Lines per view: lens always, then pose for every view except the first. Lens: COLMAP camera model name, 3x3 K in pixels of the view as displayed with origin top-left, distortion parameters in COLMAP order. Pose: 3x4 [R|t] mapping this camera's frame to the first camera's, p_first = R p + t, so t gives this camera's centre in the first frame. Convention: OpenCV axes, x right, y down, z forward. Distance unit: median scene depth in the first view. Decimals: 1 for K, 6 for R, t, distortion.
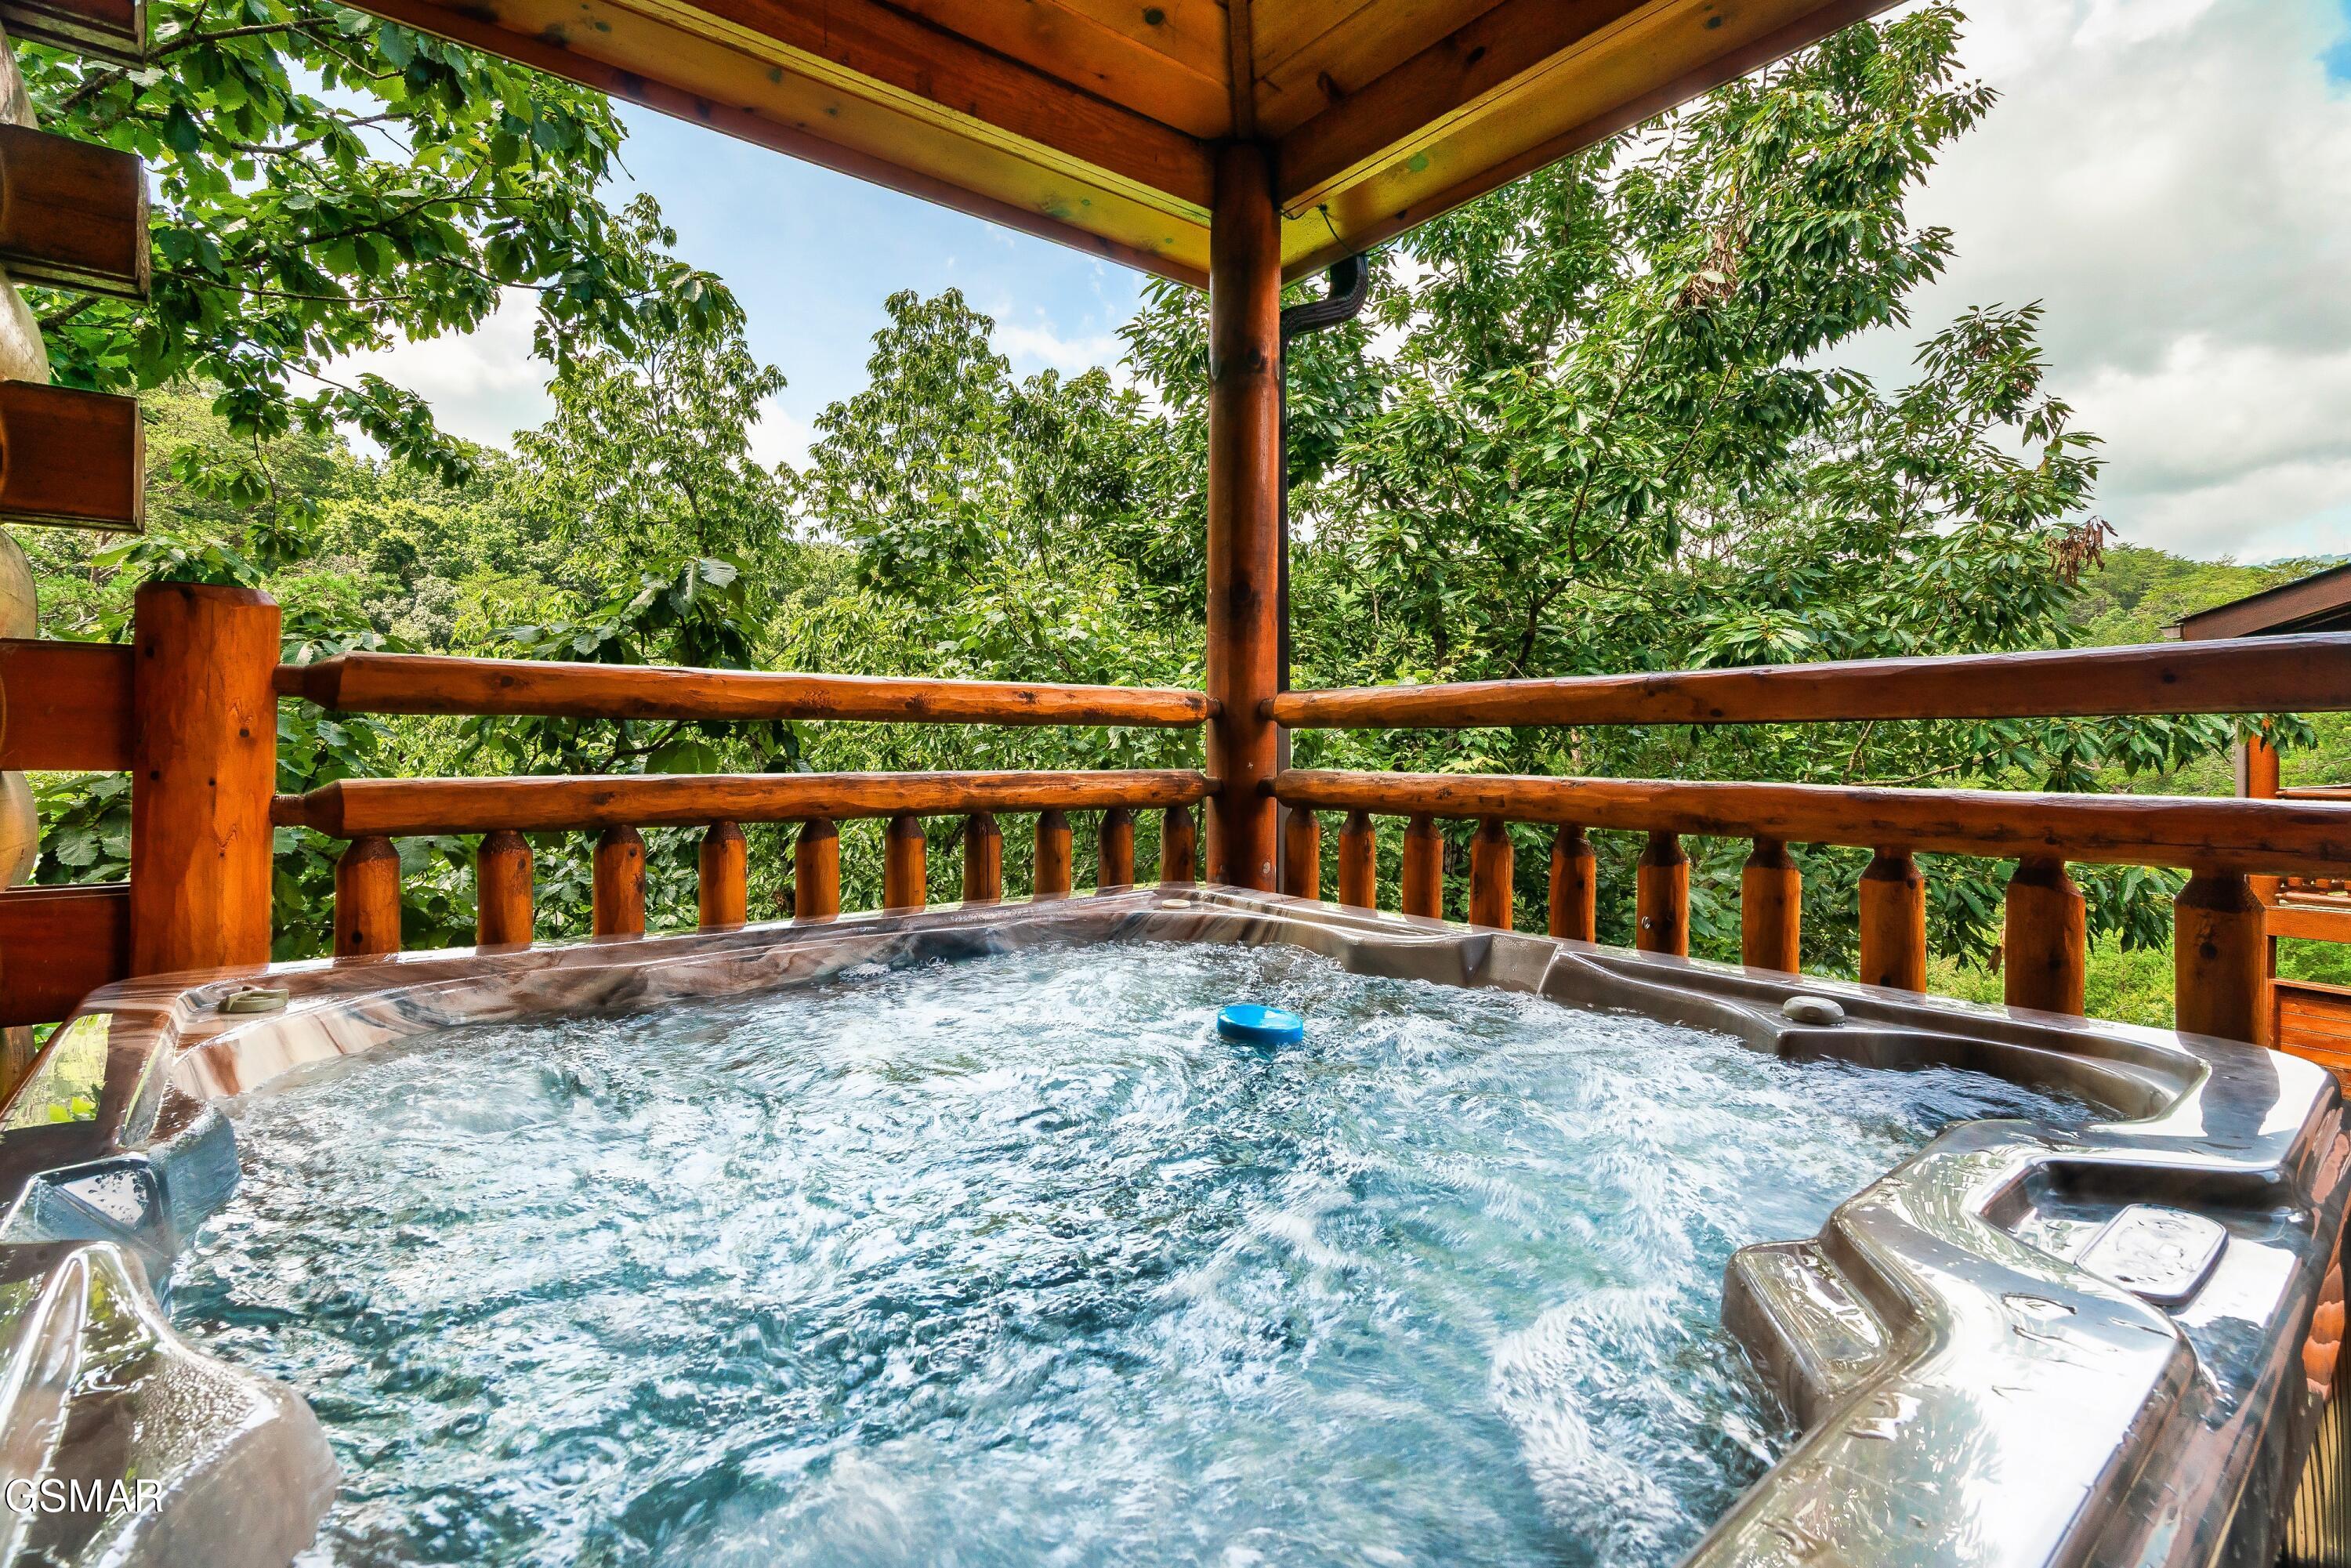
lens RADIAL K [[1078.4, 0, 1132.0], [0, 1078.4, 741.5], [0, 0, 1]] dist [-0.004092, 0.000871]
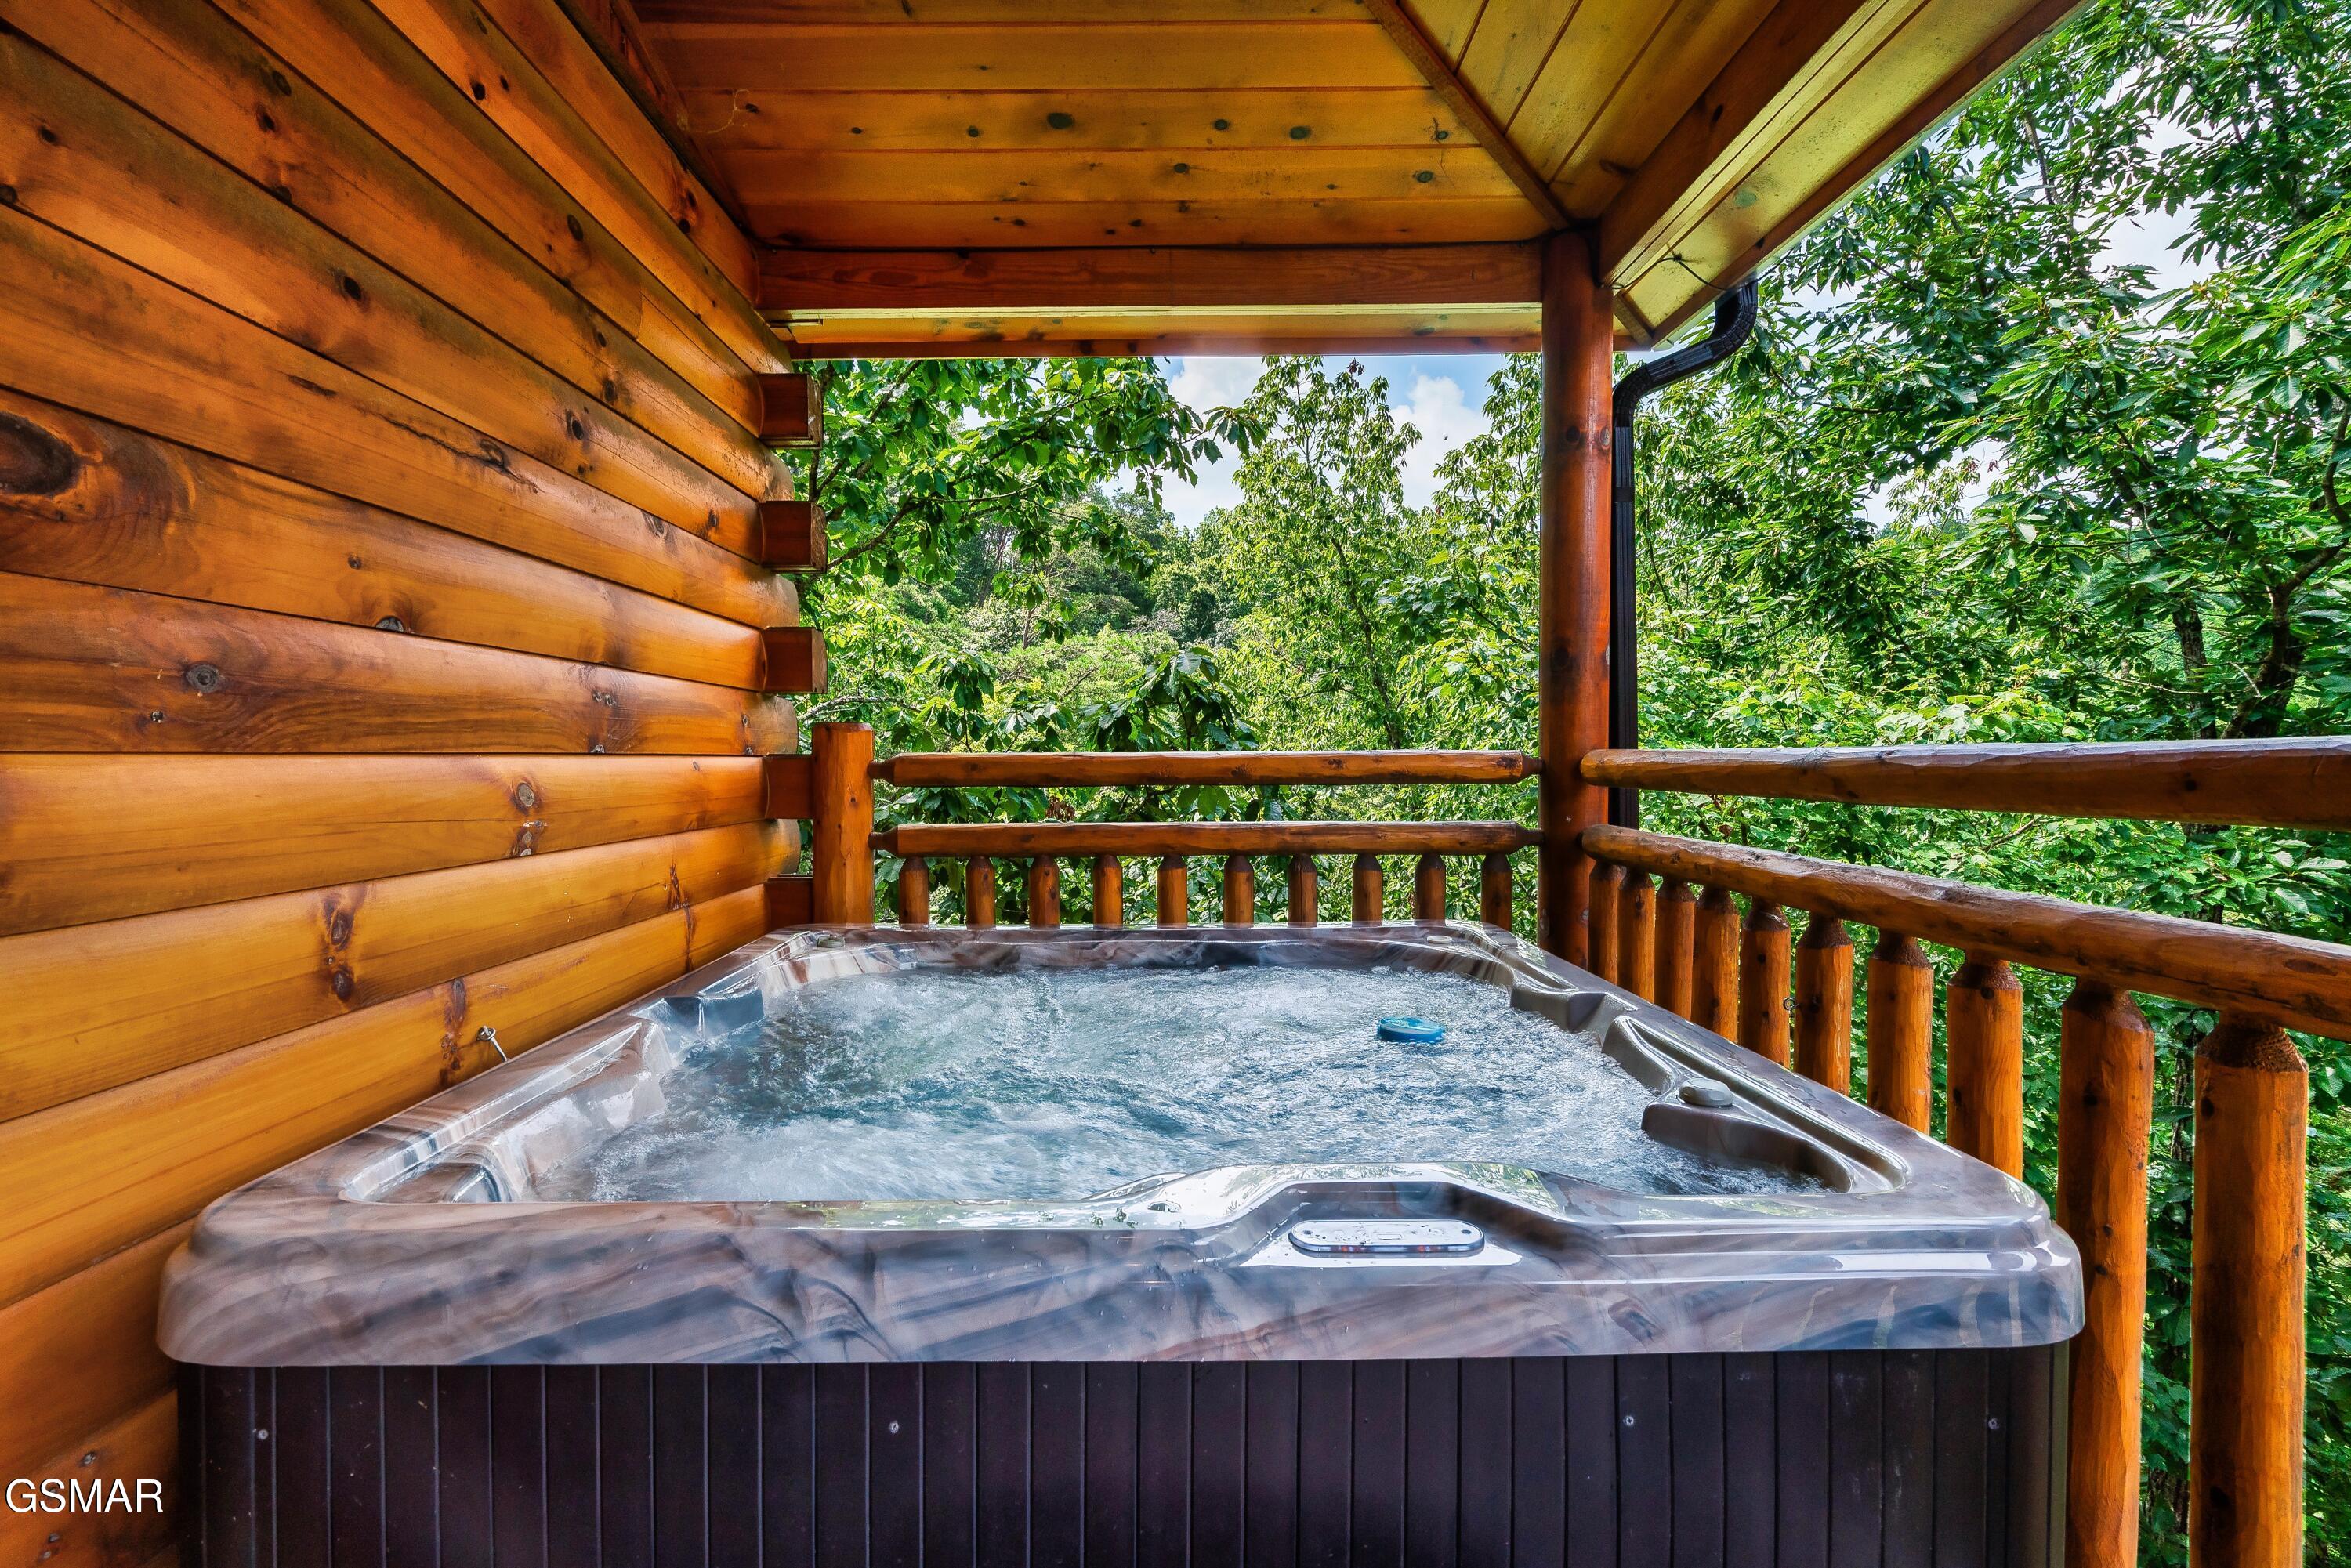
lens RADIAL K [[1078.4, 0, 1181.3], [0, 1078.4, 772.0], [0, 0, 1]] dist [-0.004092, 0.000871]
pose [[0.792914, 0.004141, -0.609319, 0.178441], [0.012276, 0.999665, 0.022770, -0.021235], [0.609210, -0.025535, 0.792598, -0.032656]]
